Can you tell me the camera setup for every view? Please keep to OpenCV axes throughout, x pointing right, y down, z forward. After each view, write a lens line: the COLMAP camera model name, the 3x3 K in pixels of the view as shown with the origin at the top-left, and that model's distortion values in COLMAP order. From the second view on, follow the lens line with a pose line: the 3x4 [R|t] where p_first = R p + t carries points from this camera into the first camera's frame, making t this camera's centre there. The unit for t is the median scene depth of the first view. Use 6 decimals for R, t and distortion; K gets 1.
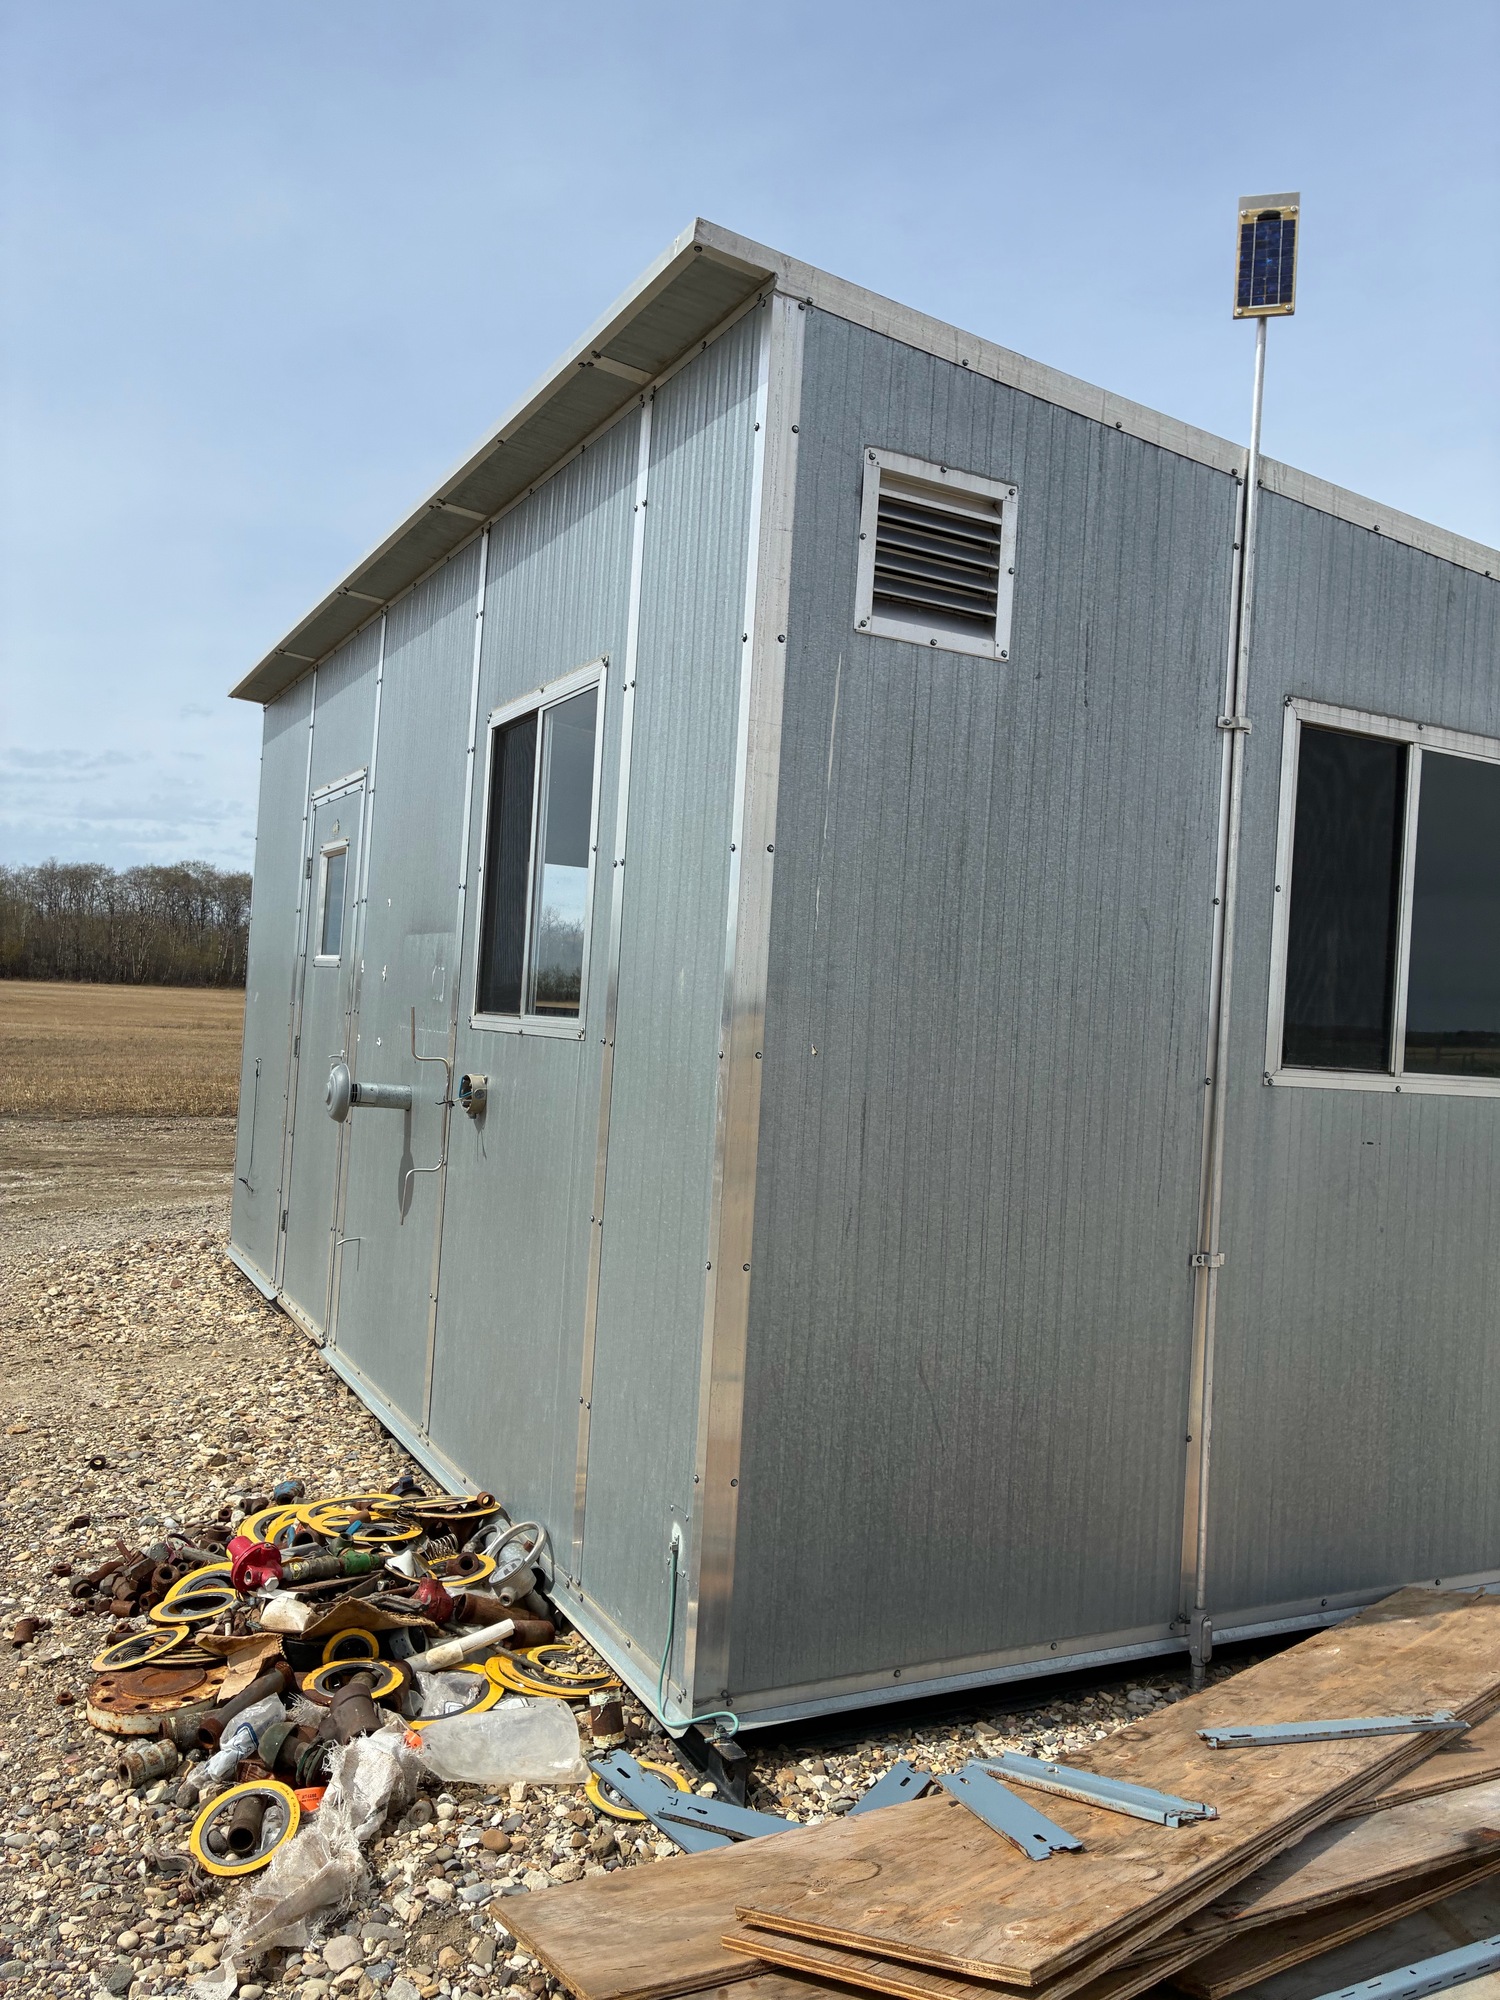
lens RADIAL K [[1508.6, 0, 756.3], [0, 1508.6, 991.5], [0, 0, 1]] dist [0.041026, -0.038472]
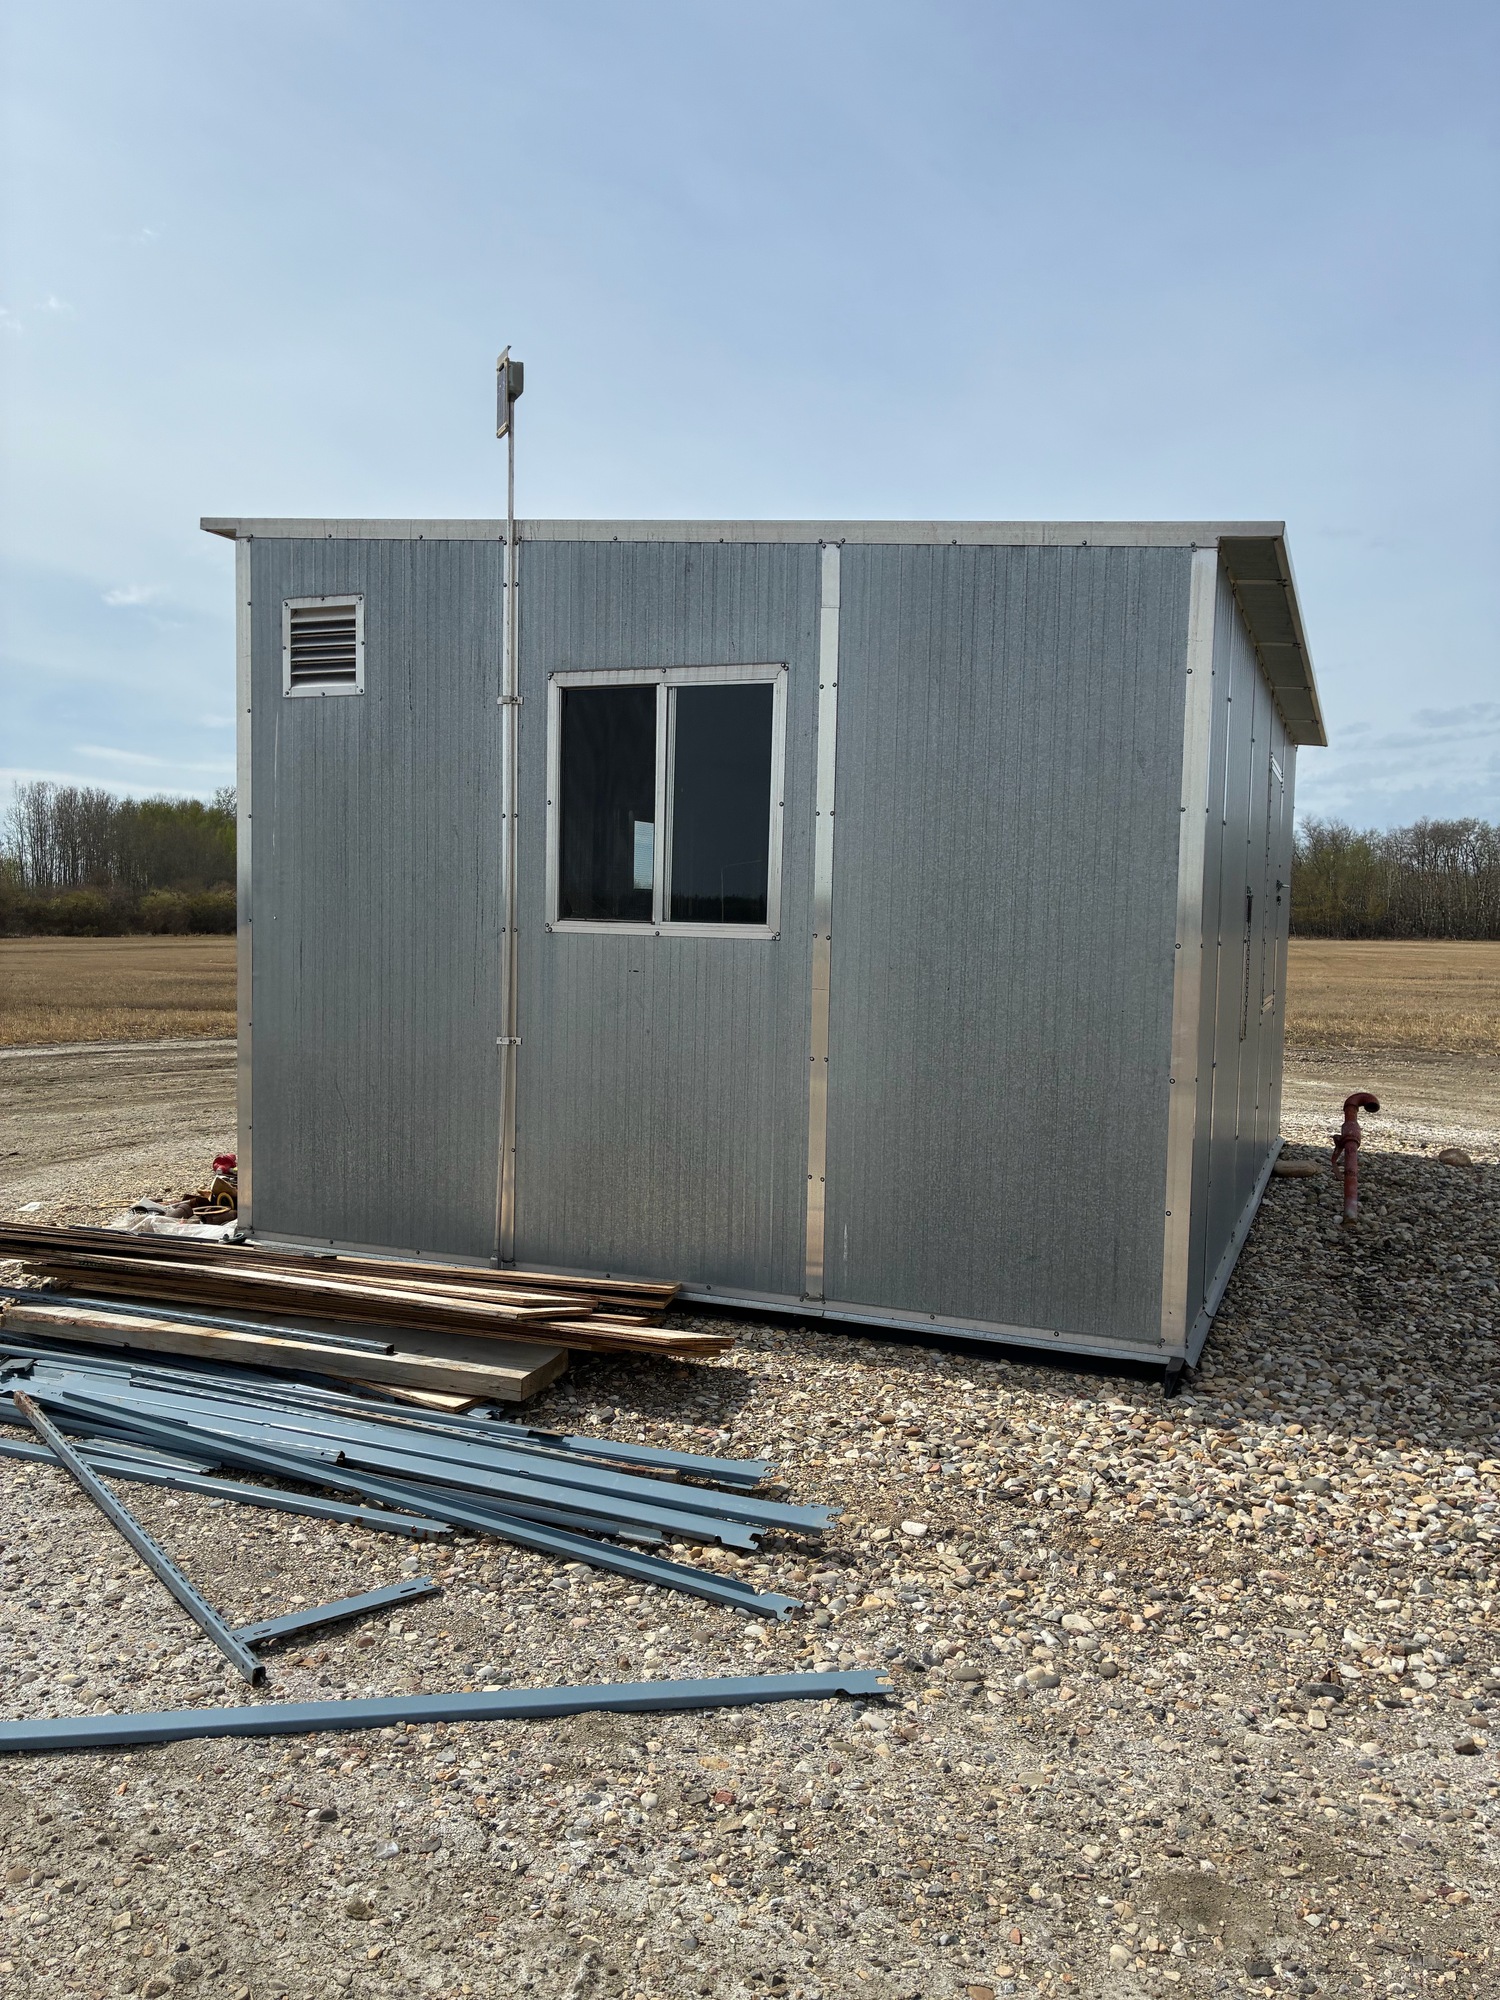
lens RADIAL K [[1508.6, 0, 732.0], [0, 1508.6, 1035.7], [0, 0, 1]] dist [0.041026, -0.038472]
pose [[0.636822, 0.012641, -0.770907, 1.809962], [0.029431, 0.998738, 0.040690, 0.122194], [0.770449, -0.048601, 0.635646, 0.179949]]
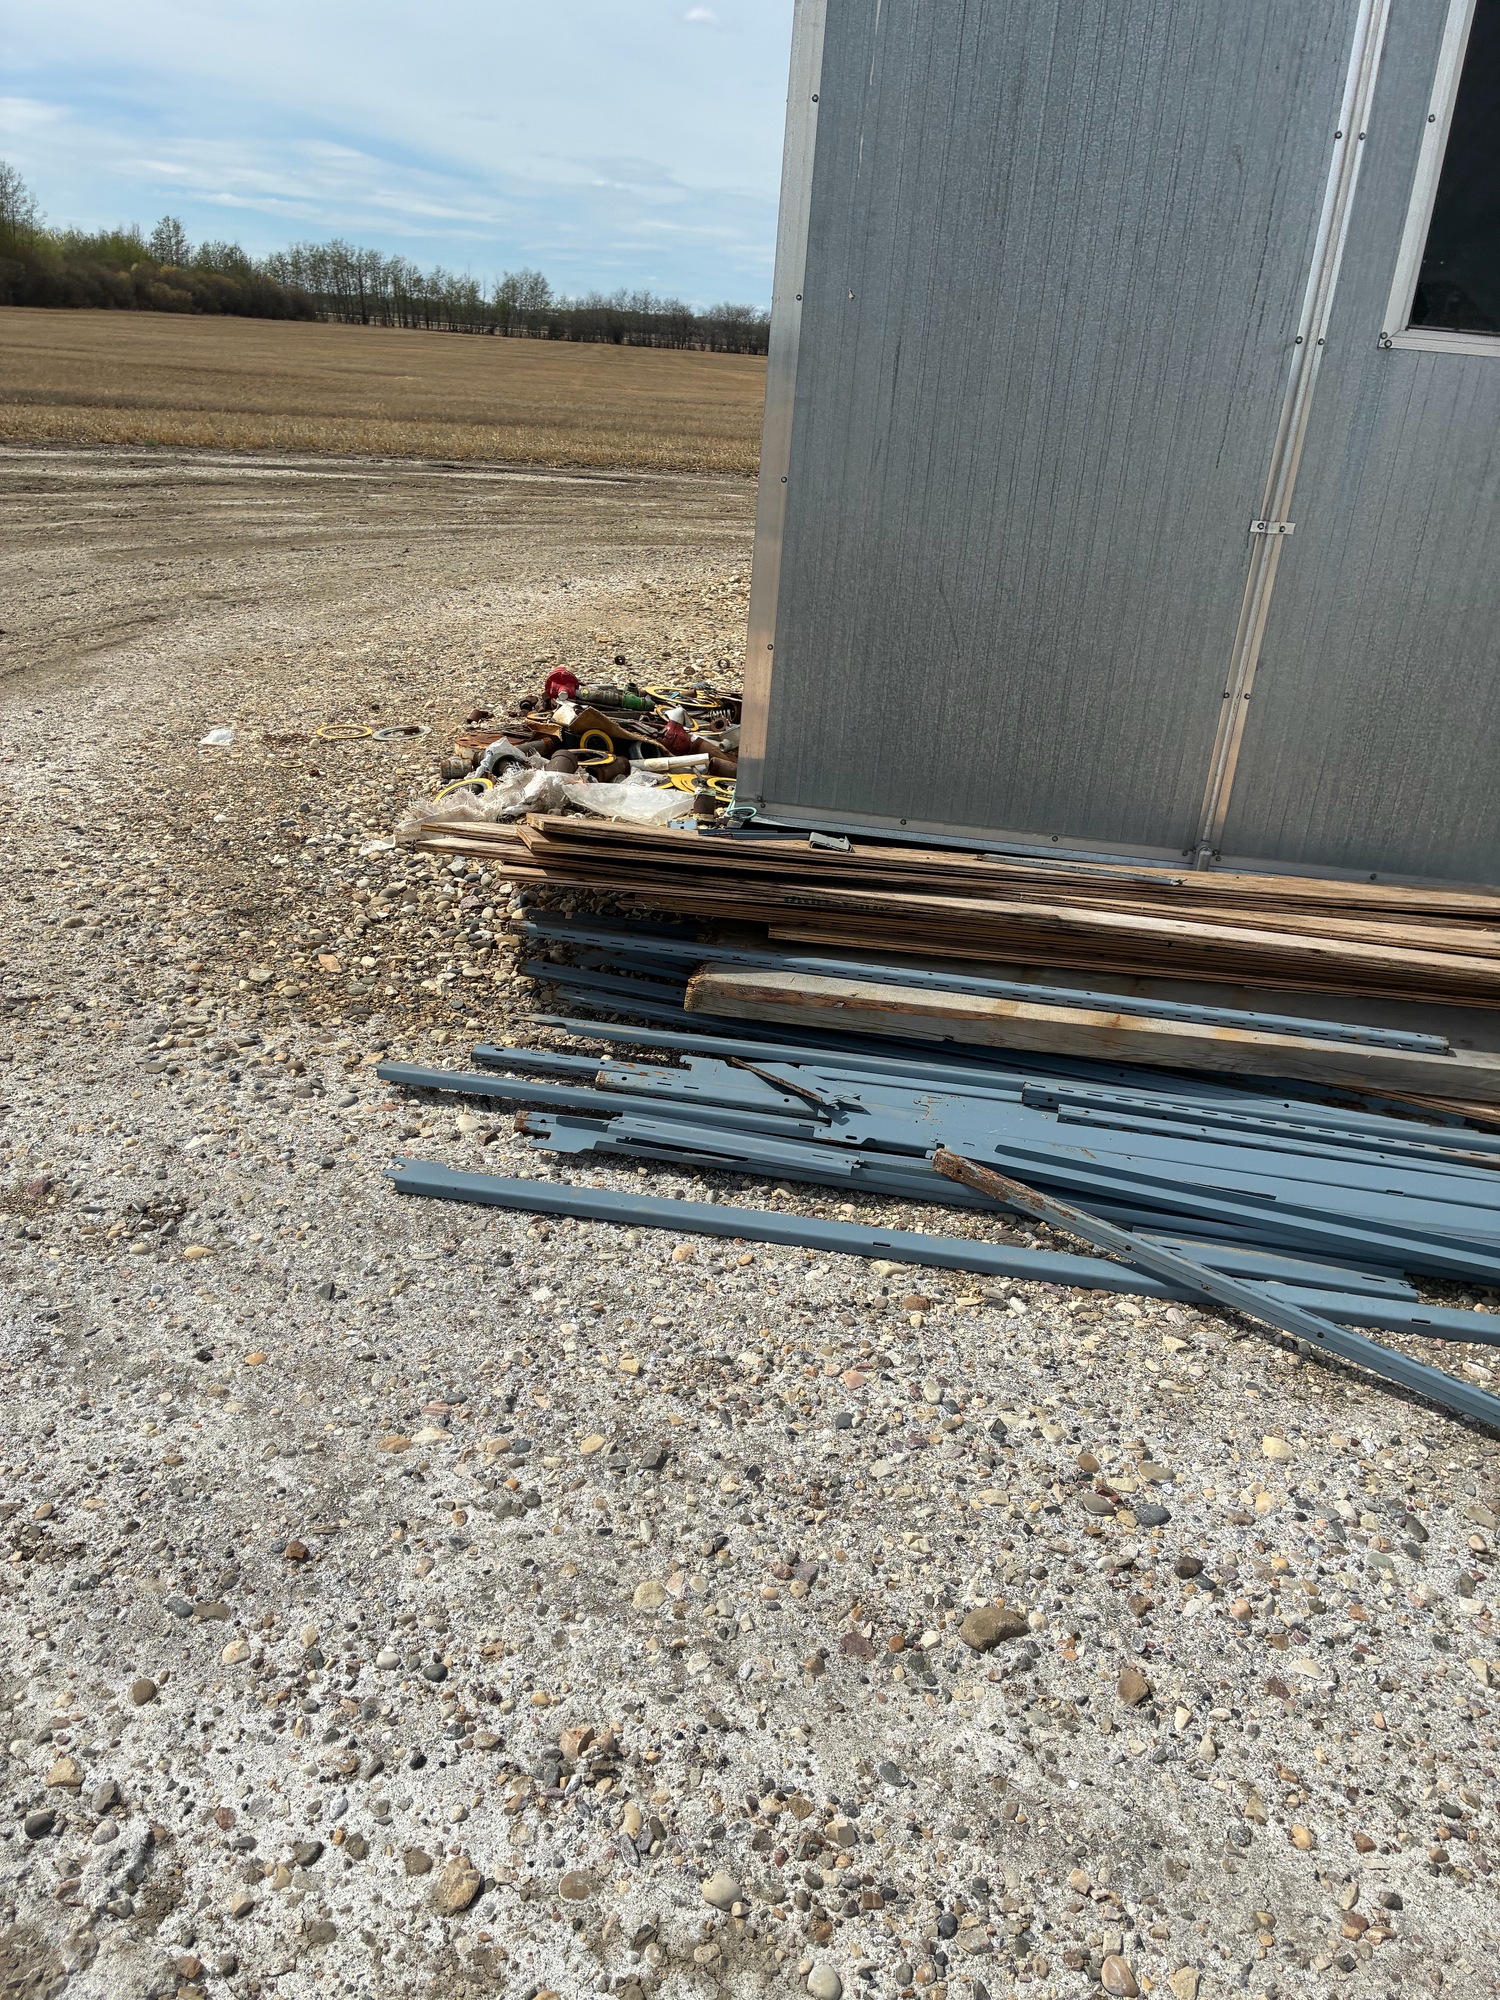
lens RADIAL K [[1508.6, 0, 754.6], [0, 1508.6, 1001.2], [0, 0, 1]] dist [0.041026, -0.038472]
pose [[0.806179, 0.236296, -0.542439, 0.707023], [-0.019076, 0.926693, 0.375334, 0.100404], [0.591365, -0.292238, 0.751588, -0.104005]]
